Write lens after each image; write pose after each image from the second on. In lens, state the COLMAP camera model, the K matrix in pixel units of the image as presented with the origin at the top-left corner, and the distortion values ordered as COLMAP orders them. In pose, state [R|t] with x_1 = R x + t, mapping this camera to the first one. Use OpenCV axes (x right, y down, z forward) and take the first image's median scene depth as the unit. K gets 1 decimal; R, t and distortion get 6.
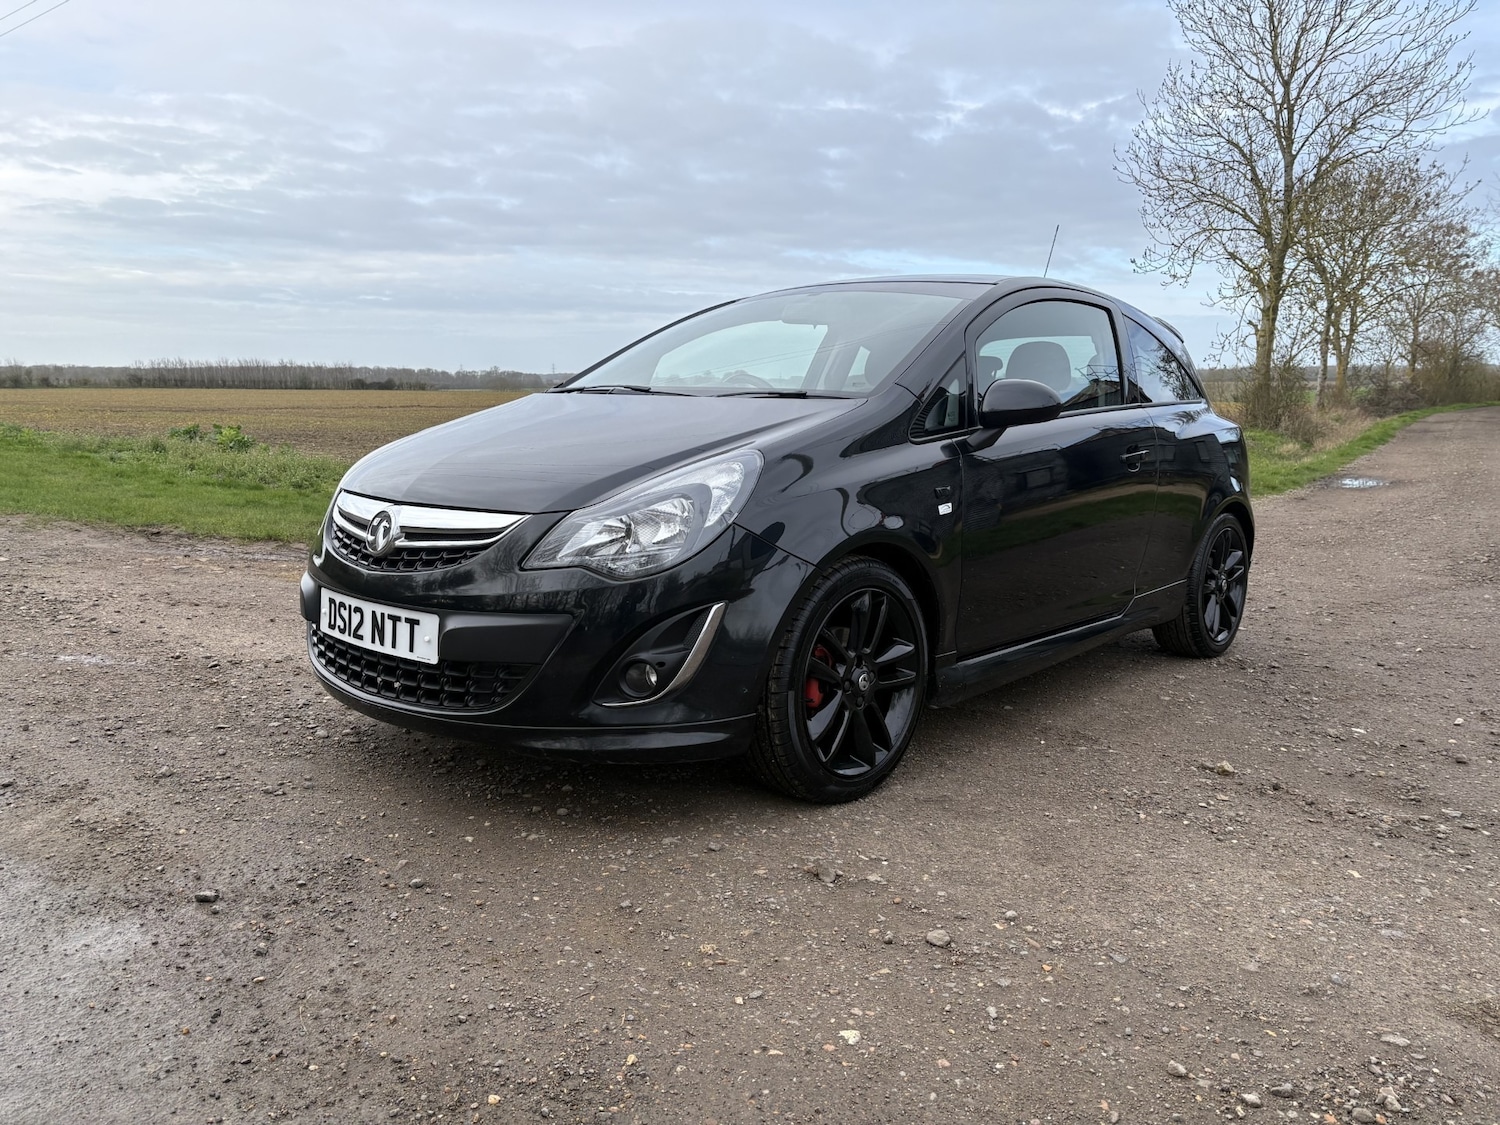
lens RADIAL K [[1122.4, 0, 750.0], [0, 1122.4, 562.5], [0, 0, 1]] dist [0.059480, -0.061044]
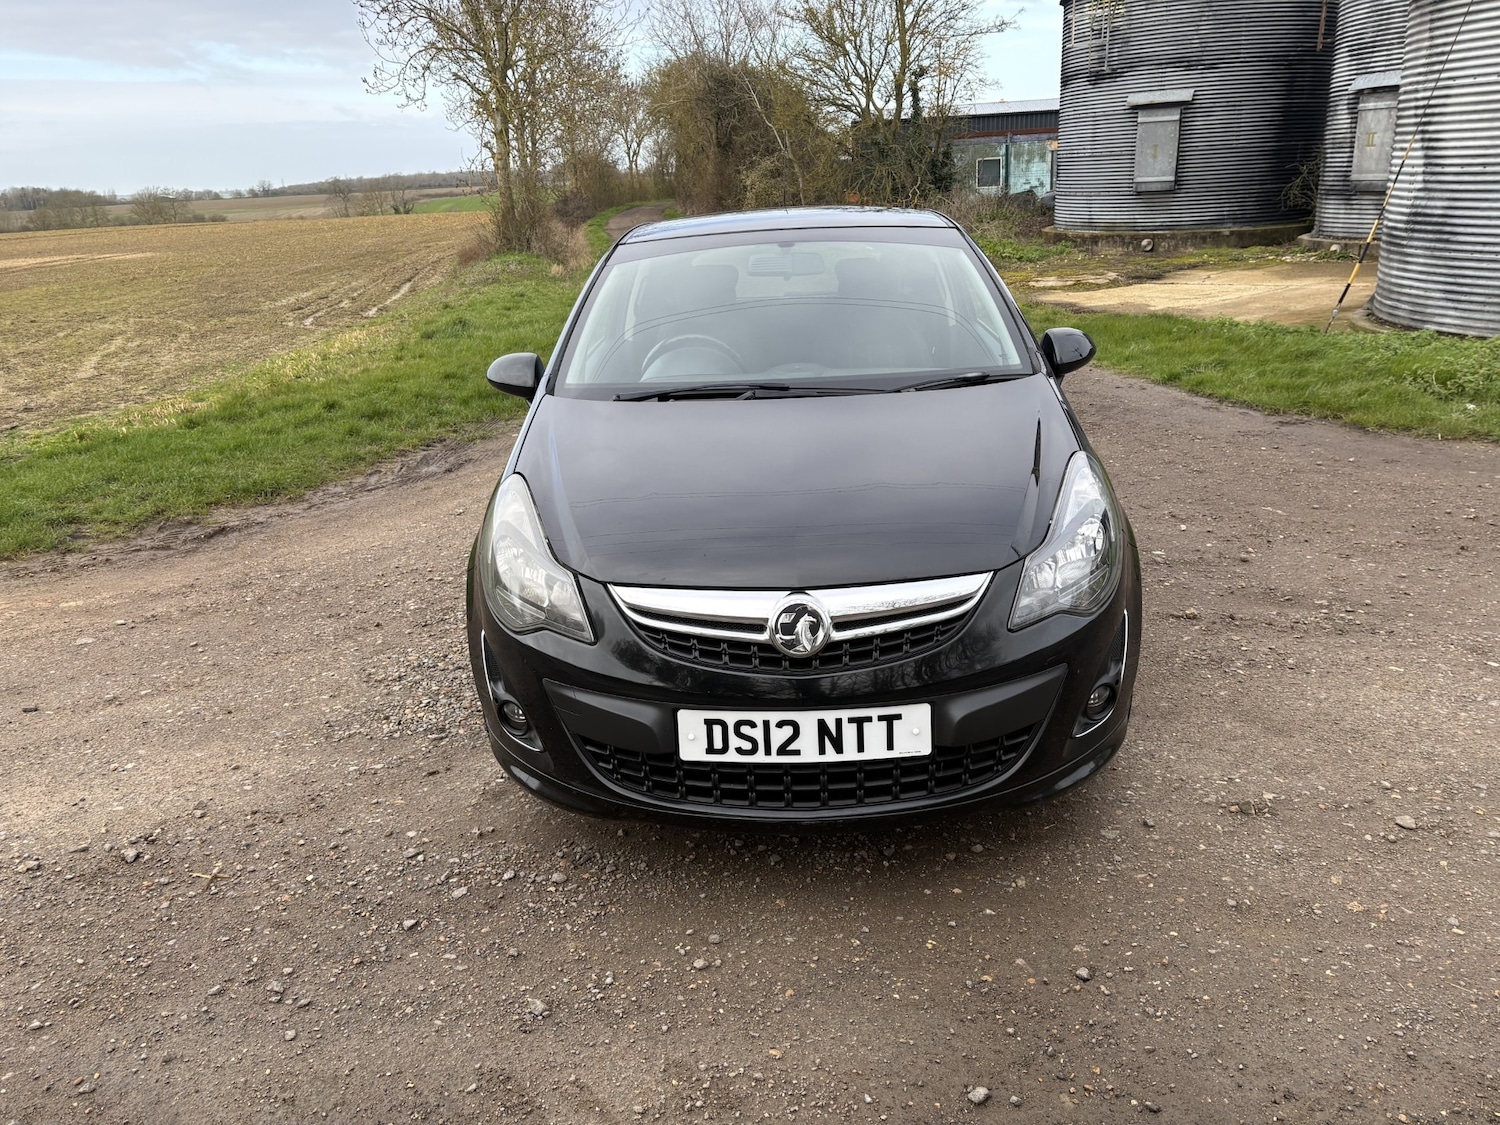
lens RADIAL K [[1122.4, 0, 750.0], [0, 1122.4, 562.5], [0, 0, 1]] dist [0.059480, -0.061044]
pose [[0.769156, -0.243537, 0.590837, -0.849166], [0.149648, 0.967472, 0.203969, -0.254717], [-0.621292, -0.068466, 0.780582, 0.371923]]
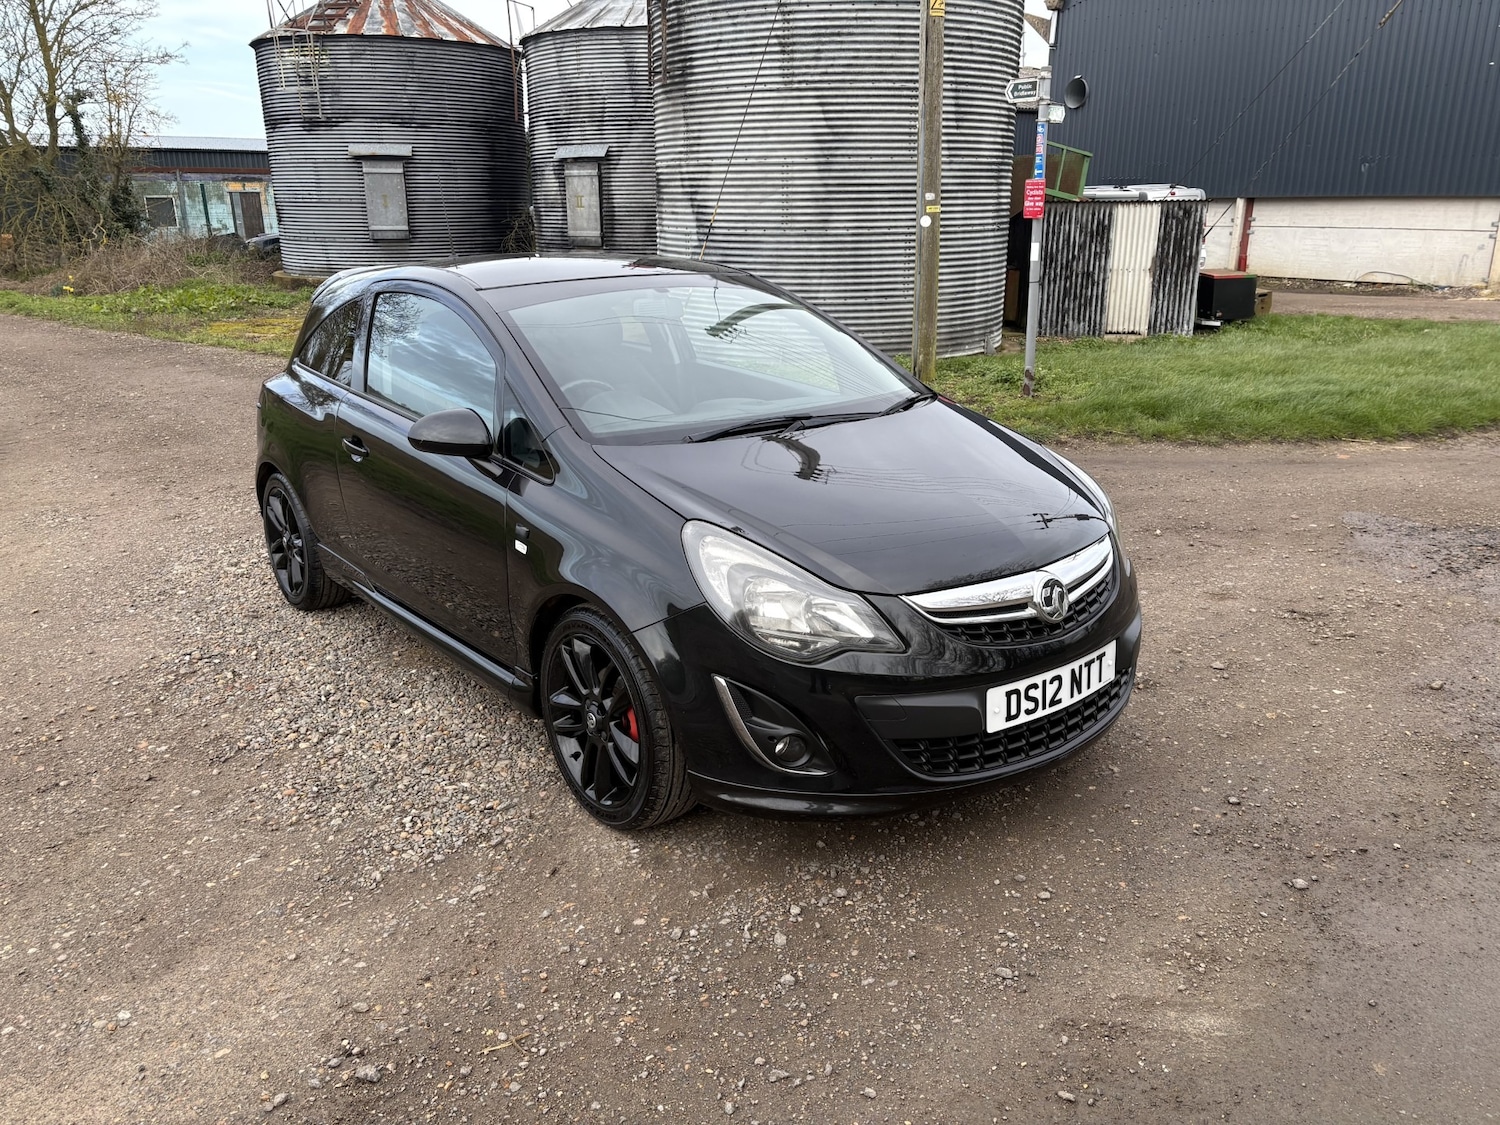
lens RADIAL K [[1123.3, 0, 741.7], [0, 1123.3, 566.2], [0, 0, 1]] dist [0.032622, -0.006192]
pose [[0.170548, -0.308747, 0.935729, -1.341200], [0.161679, 0.945539, 0.282516, -0.395807], [-0.971994, 0.103105, 0.211178, 1.065357]]
